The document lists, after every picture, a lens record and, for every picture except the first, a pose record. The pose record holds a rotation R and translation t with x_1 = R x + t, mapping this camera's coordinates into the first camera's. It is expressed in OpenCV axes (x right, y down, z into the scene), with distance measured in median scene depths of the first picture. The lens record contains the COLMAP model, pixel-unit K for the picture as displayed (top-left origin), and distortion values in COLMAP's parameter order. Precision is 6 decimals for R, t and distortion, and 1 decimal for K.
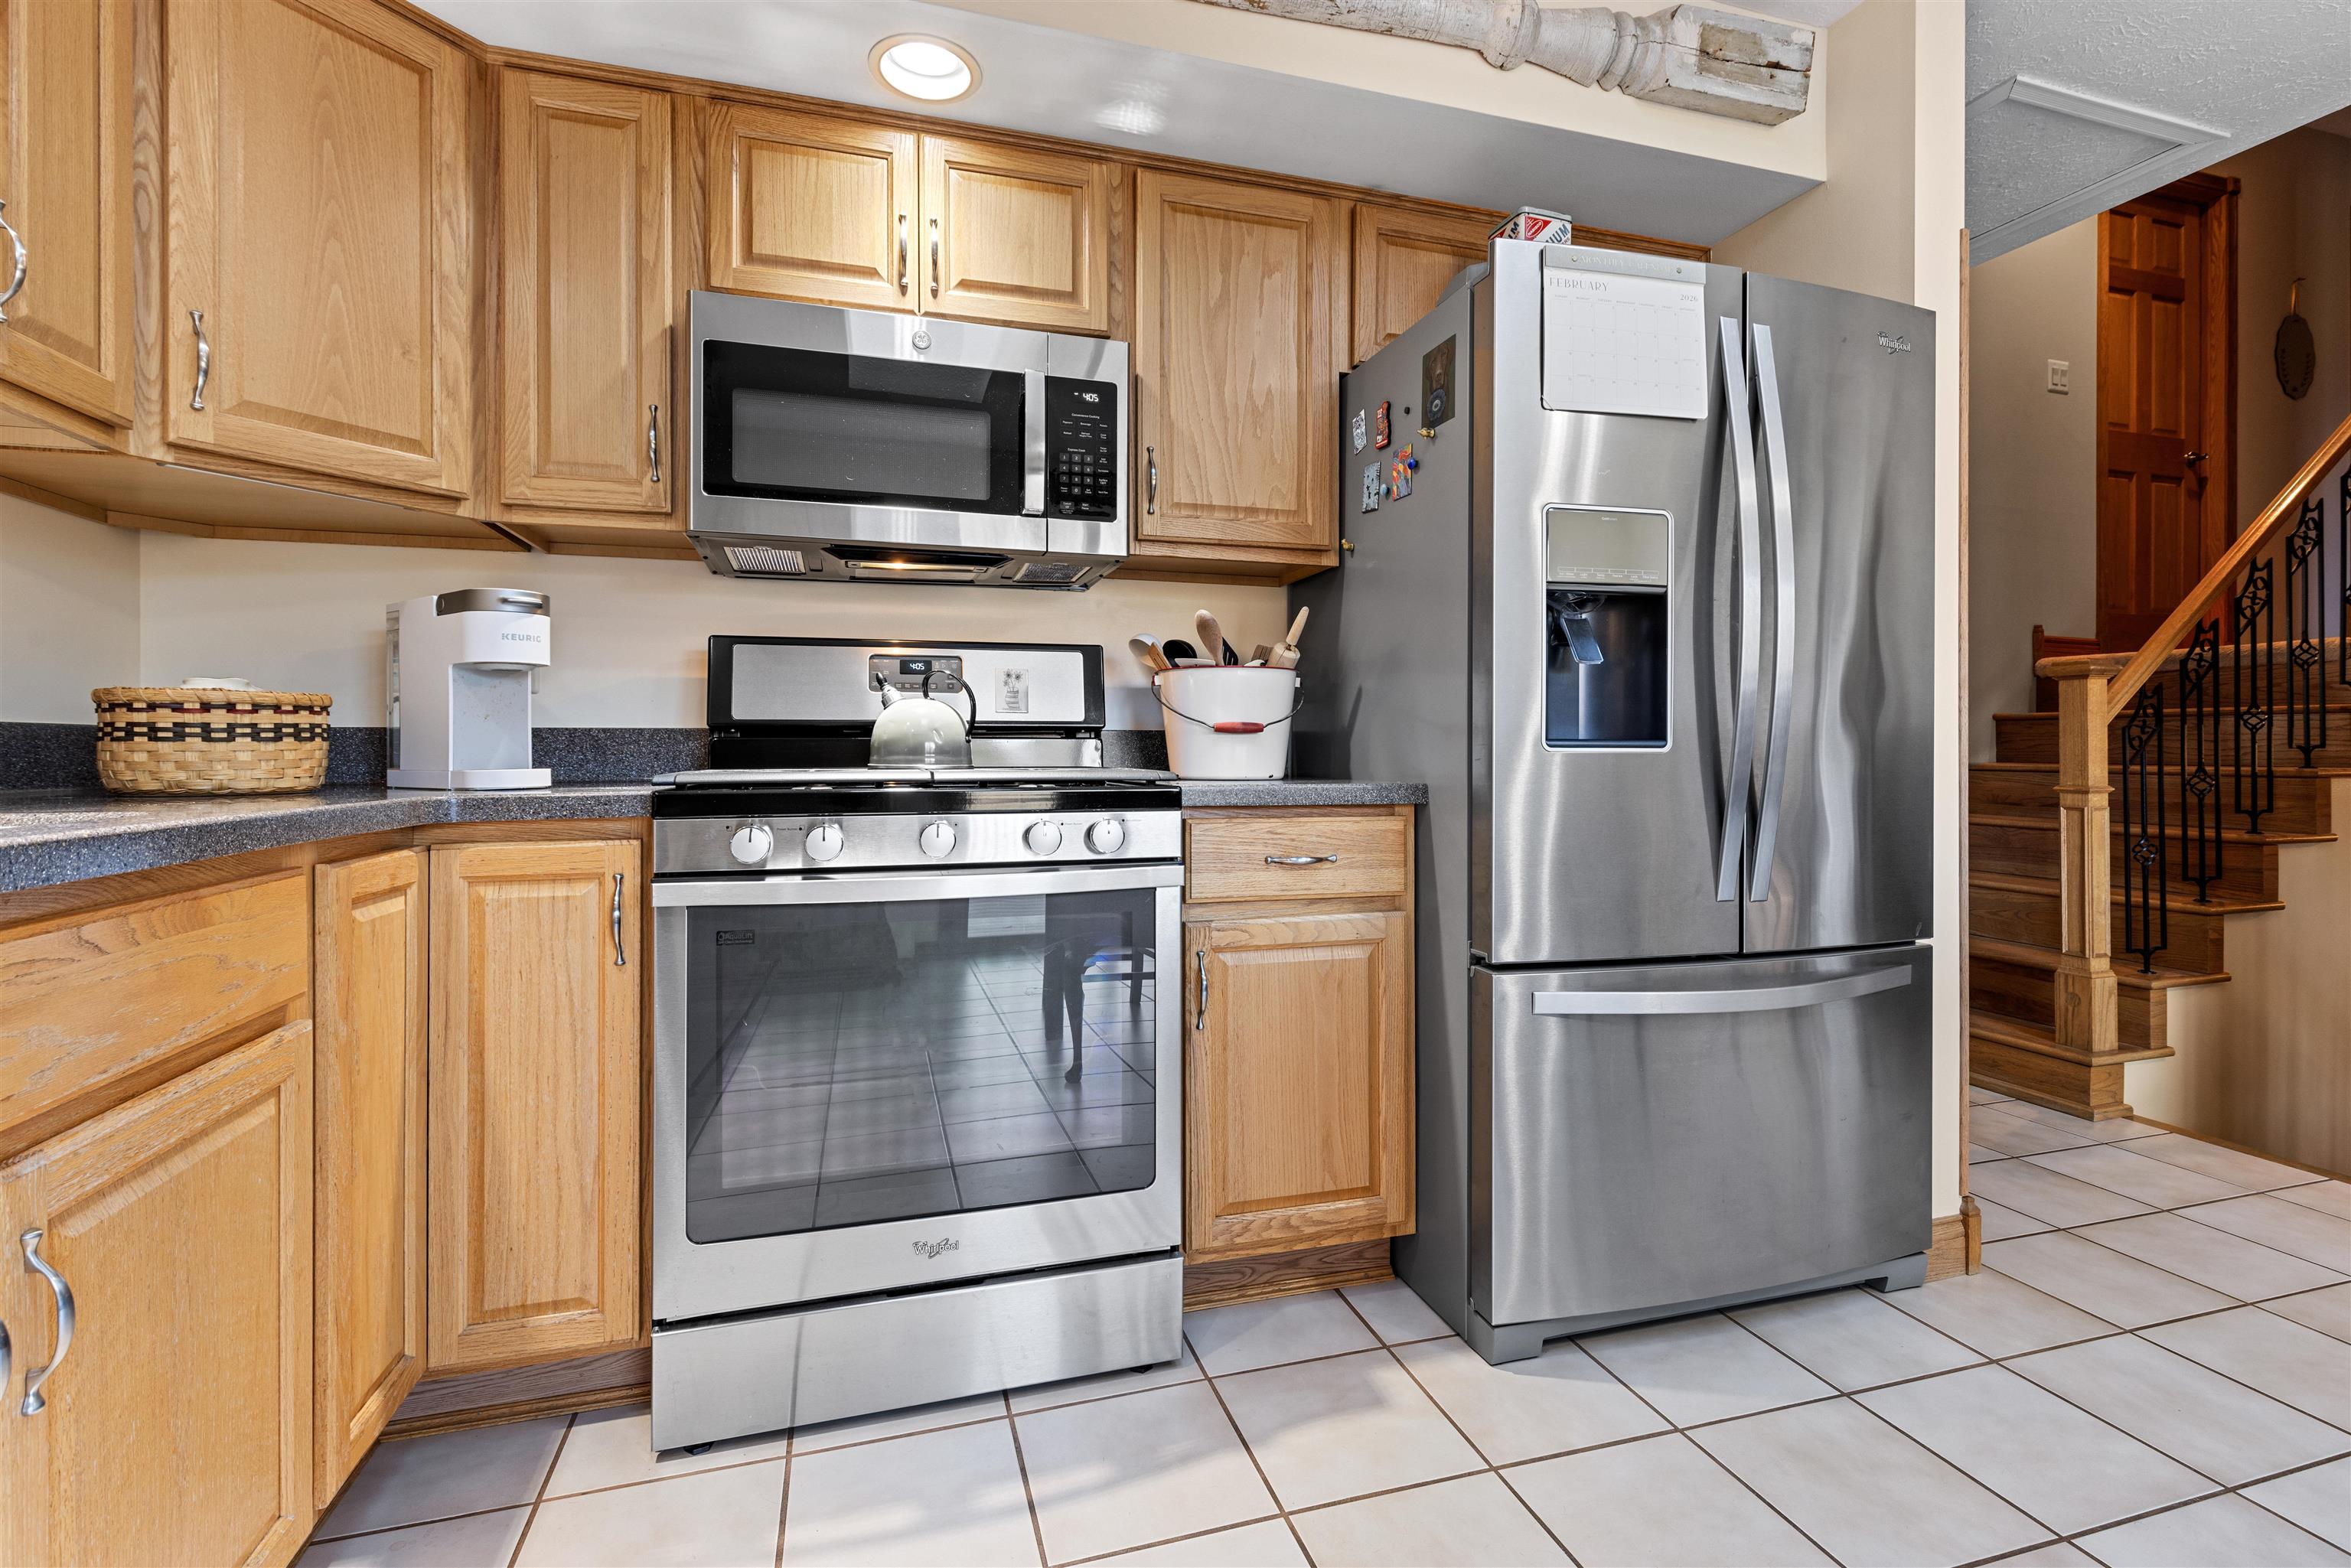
lens RADIAL K [[1065.1, 0, 1175.5], [0, 1065.1, 784.0], [0, 0, 1]] dist [-0.002478, -0.000690]
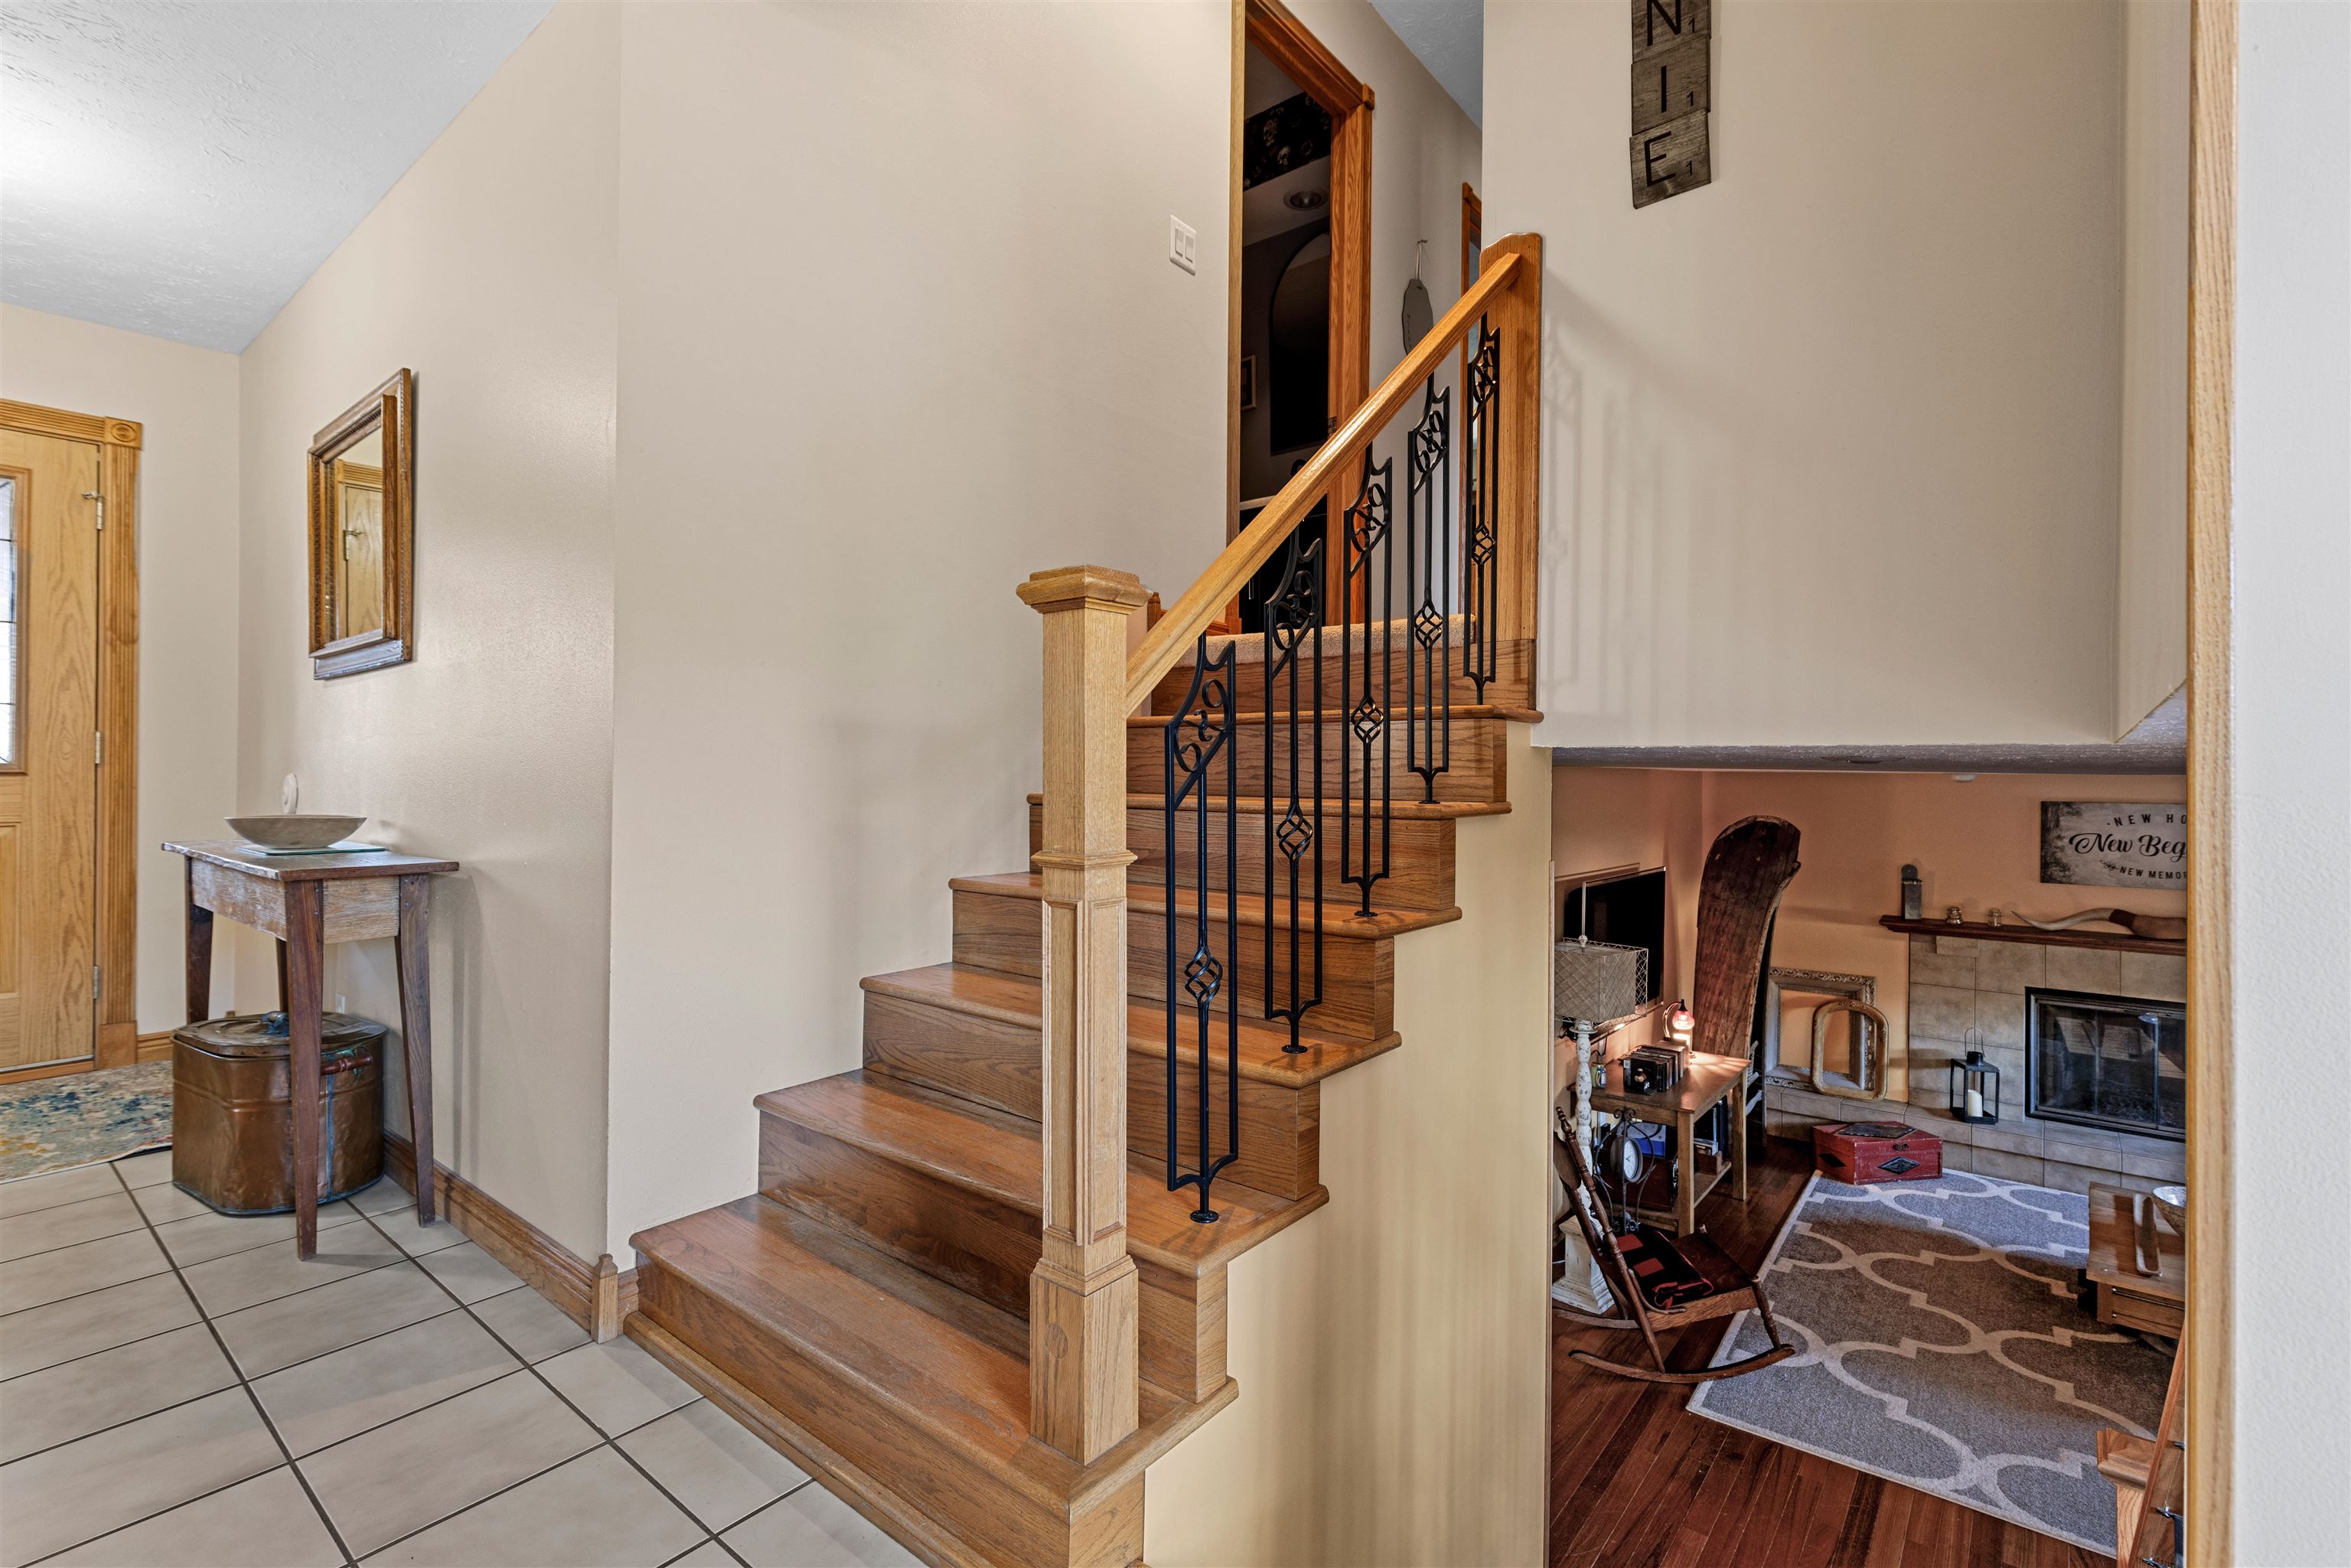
lens RADIAL K [[1060.8, 0, 1175.5], [0, 1060.8, 784.0], [0, 0, 1]] dist [0.000304, 0.000014]
pose [[0.827068, 0.010074, 0.562012, 0.595175], [-0.009277, 0.999948, -0.004272, -0.022978], [-0.562026, -0.001681, 0.827118, 0.570407]]
